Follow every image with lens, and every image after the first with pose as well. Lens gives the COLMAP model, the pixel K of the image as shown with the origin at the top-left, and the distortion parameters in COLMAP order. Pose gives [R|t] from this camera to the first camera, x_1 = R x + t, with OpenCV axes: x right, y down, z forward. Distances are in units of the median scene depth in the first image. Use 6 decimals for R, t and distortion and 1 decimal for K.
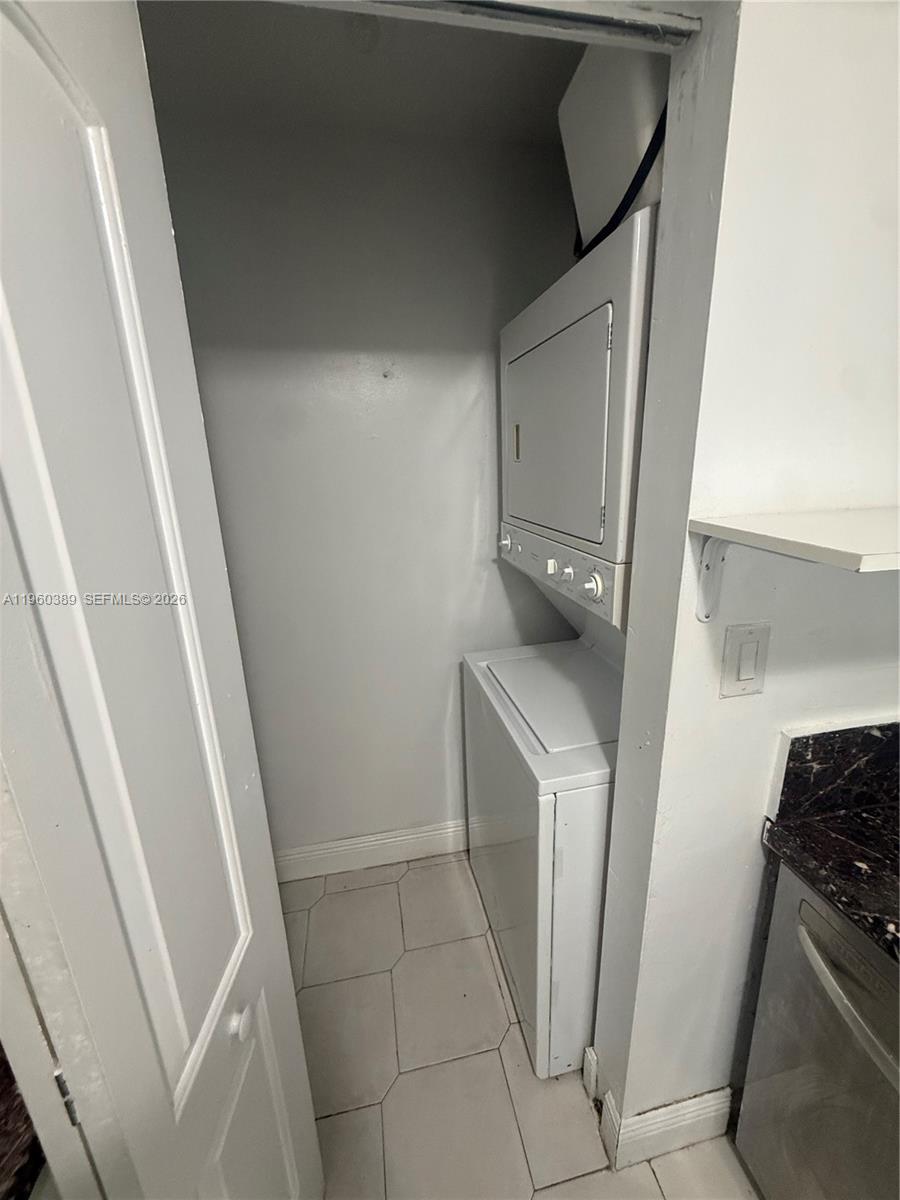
lens RADIAL K [[476.9, 0, 452.1], [0, 476.9, 596.5], [0, 0, 1]] dist [0.001567, -0.000007]
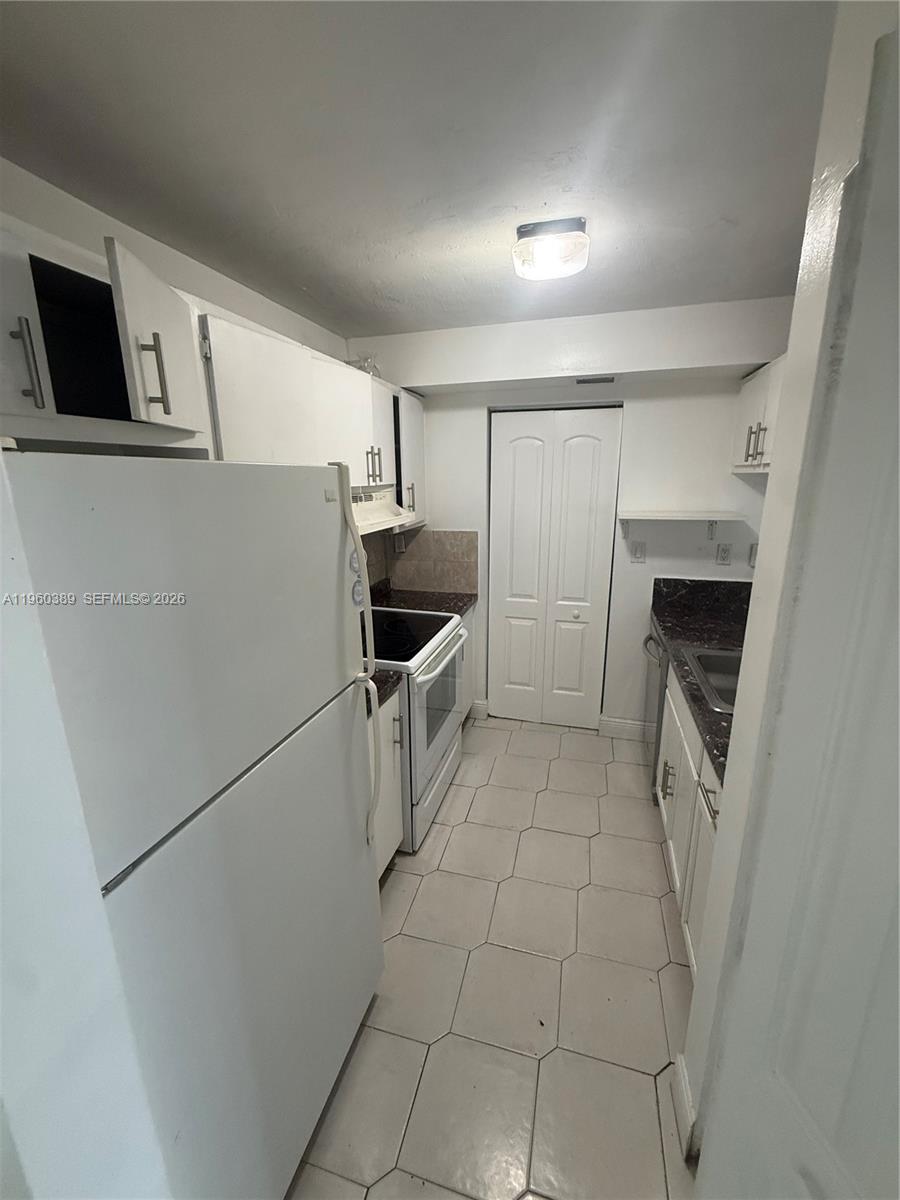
lens RADIAL K [[476.9, 0, 446.7], [0, 476.9, 601.1], [0, 0, 1]] dist [0.001567, -0.000007]
pose [[0.897609, 0.125194, -0.422639, 0.836069], [-0.138000, 0.990432, 0.000298, 0.663198], [0.418633, 0.058057, 0.906298, -2.711204]]
